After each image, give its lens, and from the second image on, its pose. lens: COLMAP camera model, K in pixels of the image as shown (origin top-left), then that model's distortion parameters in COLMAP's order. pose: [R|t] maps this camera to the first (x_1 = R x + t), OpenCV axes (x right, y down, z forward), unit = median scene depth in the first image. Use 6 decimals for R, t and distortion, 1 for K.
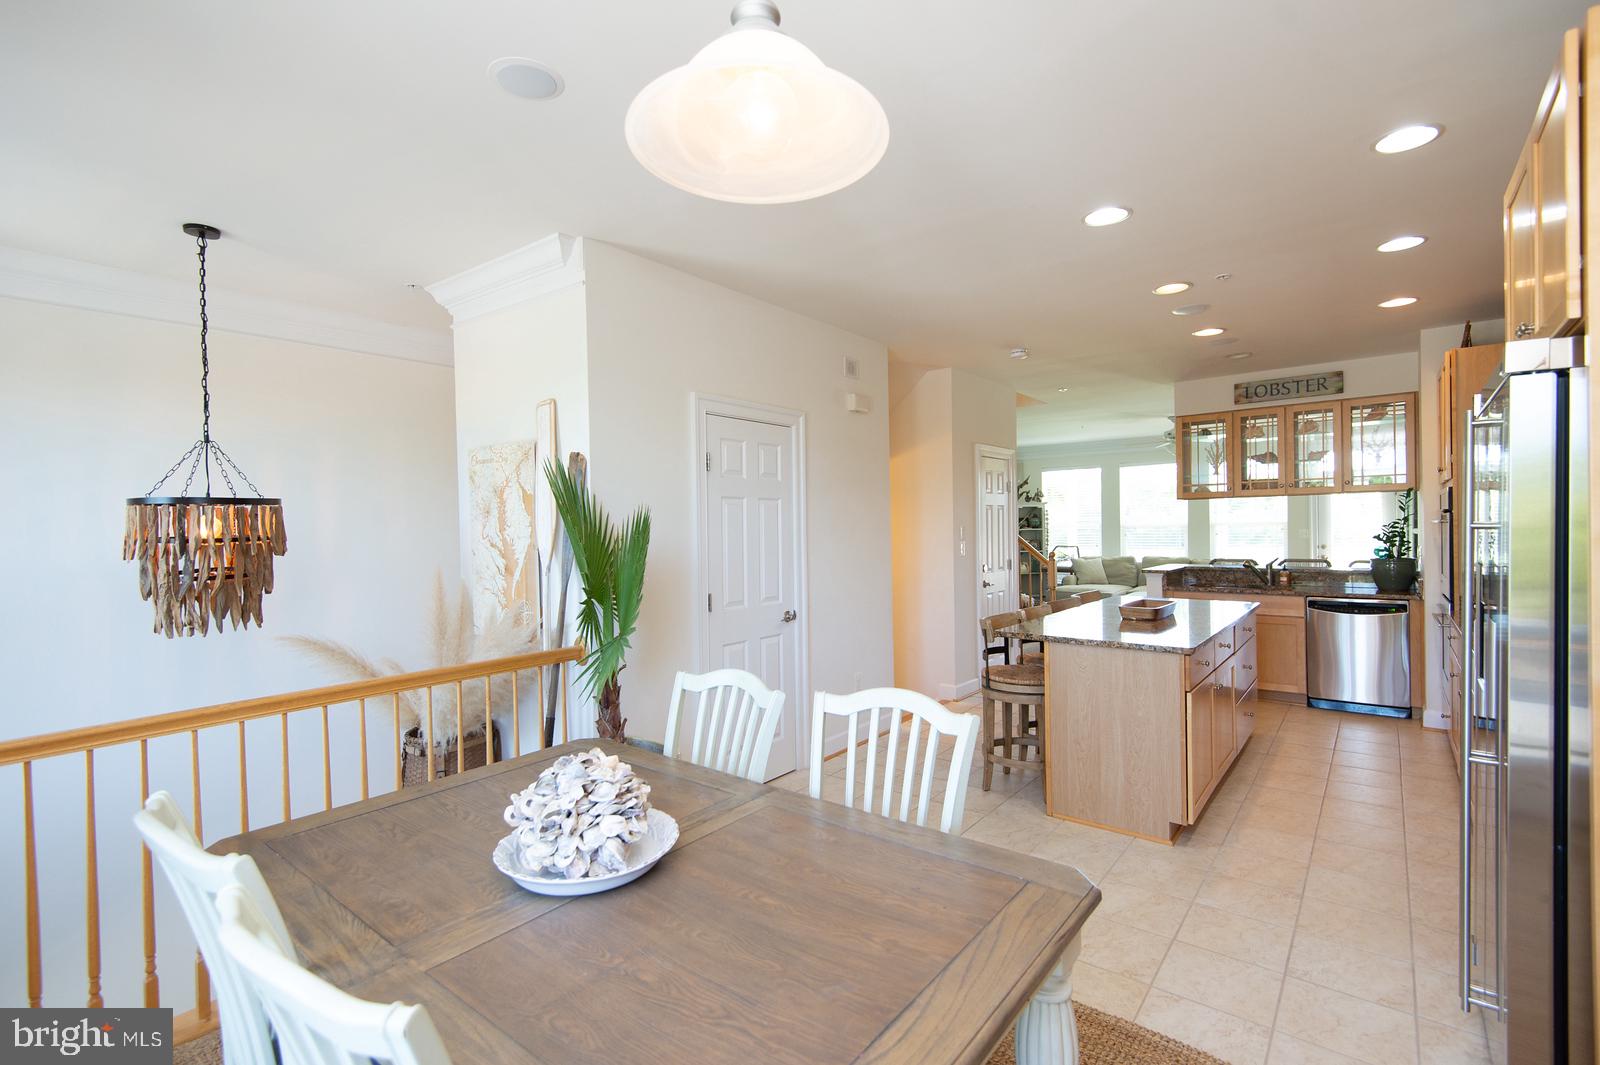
lens RADIAL K [[728.1, 0, 800.0], [0, 728.1, 532.5], [0, 0, 1]] dist [0.035534, -0.018437]
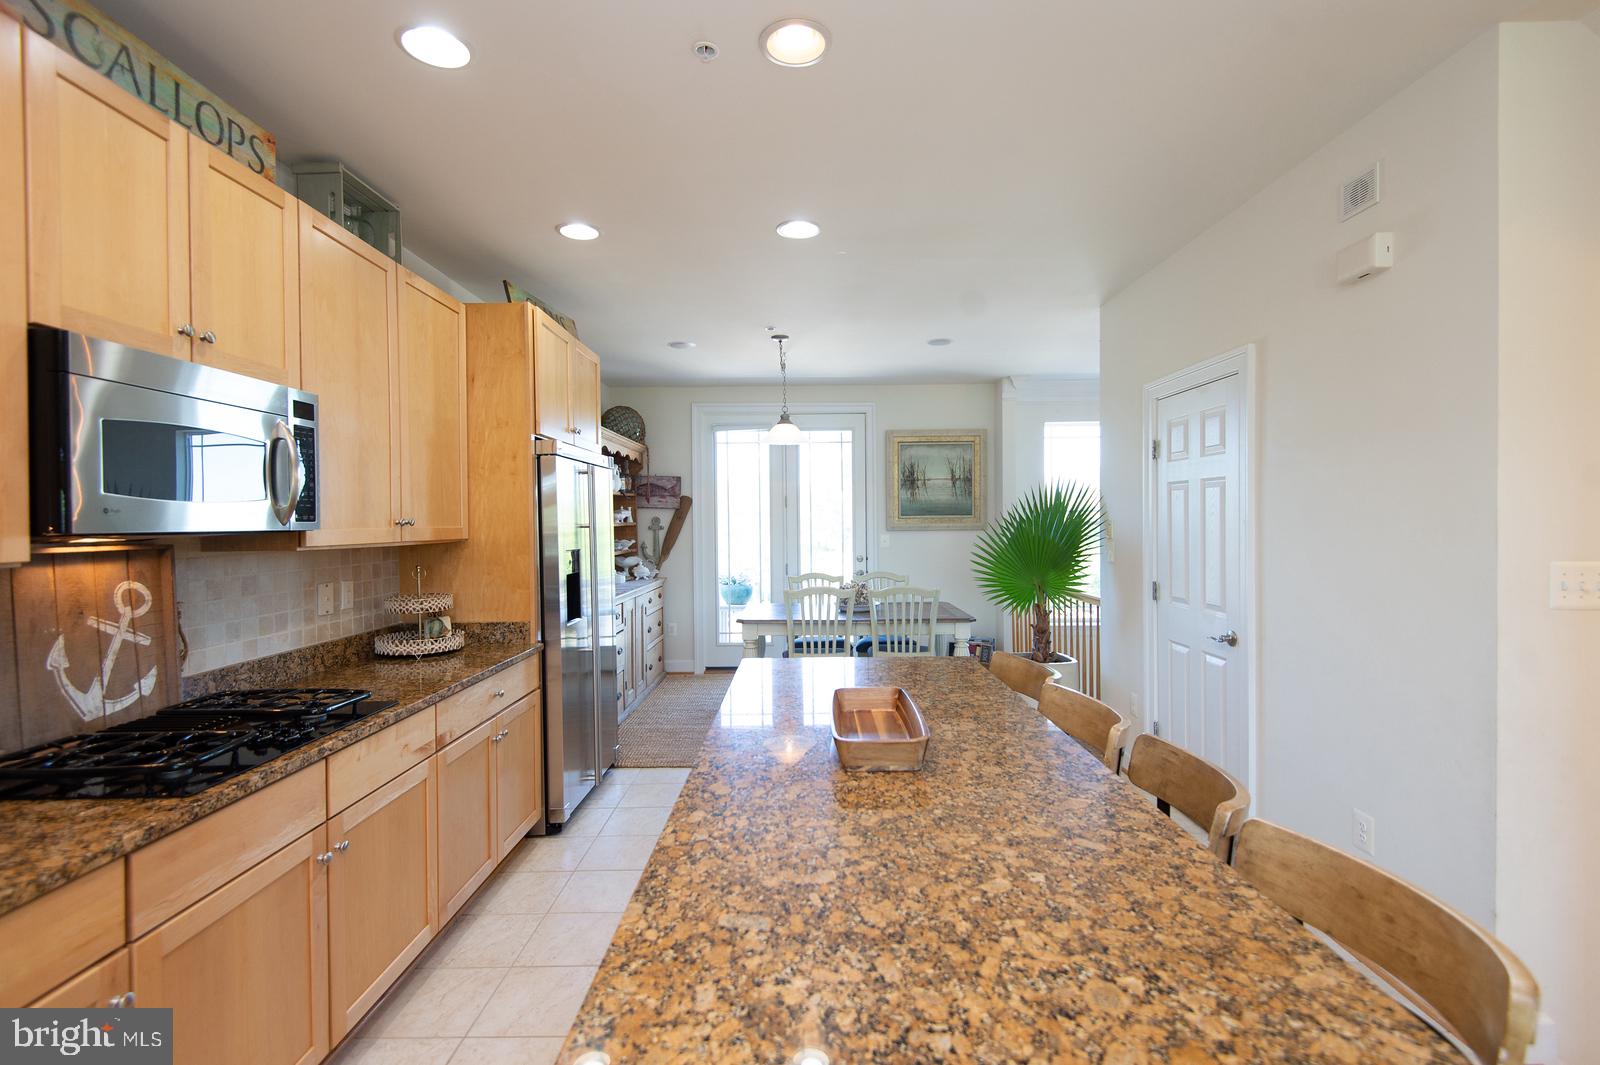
lens RADIAL K [[727.2, 0, 803.7], [0, 727.2, 528.8], [0, 0, 1]] dist [0.034452, -0.018134]
pose [[-0.782934, 0.028062, -0.621471, 1.038970], [0.014348, 0.999531, 0.027058, -0.027304], [0.621939, 0.012268, -0.782969, 1.770898]]
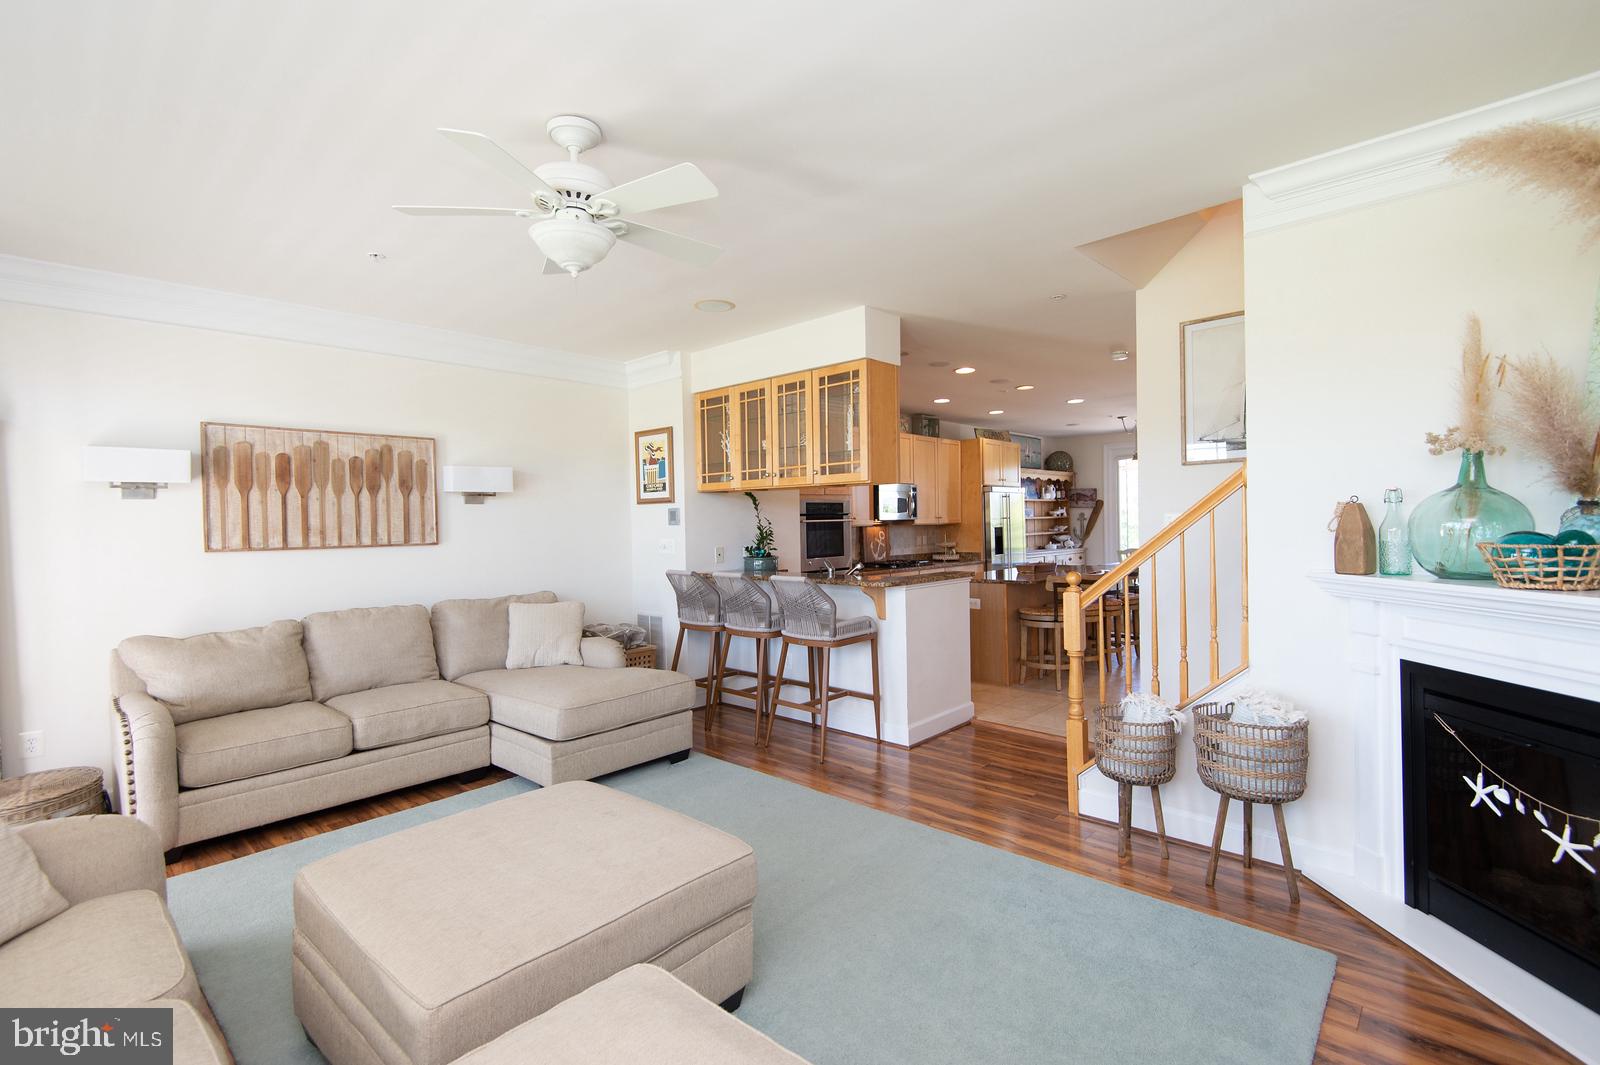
lens RADIAL K [[728.1, 0, 800.0], [0, 728.1, 532.5], [0, 0, 1]] dist [0.035534, -0.018437]
pose [[-0.996553, 0.032728, 0.076230, 1.191740], [0.034404, 0.999192, 0.020776, -0.035897], [-0.075488, 0.023327, -0.996874, 3.634998]]
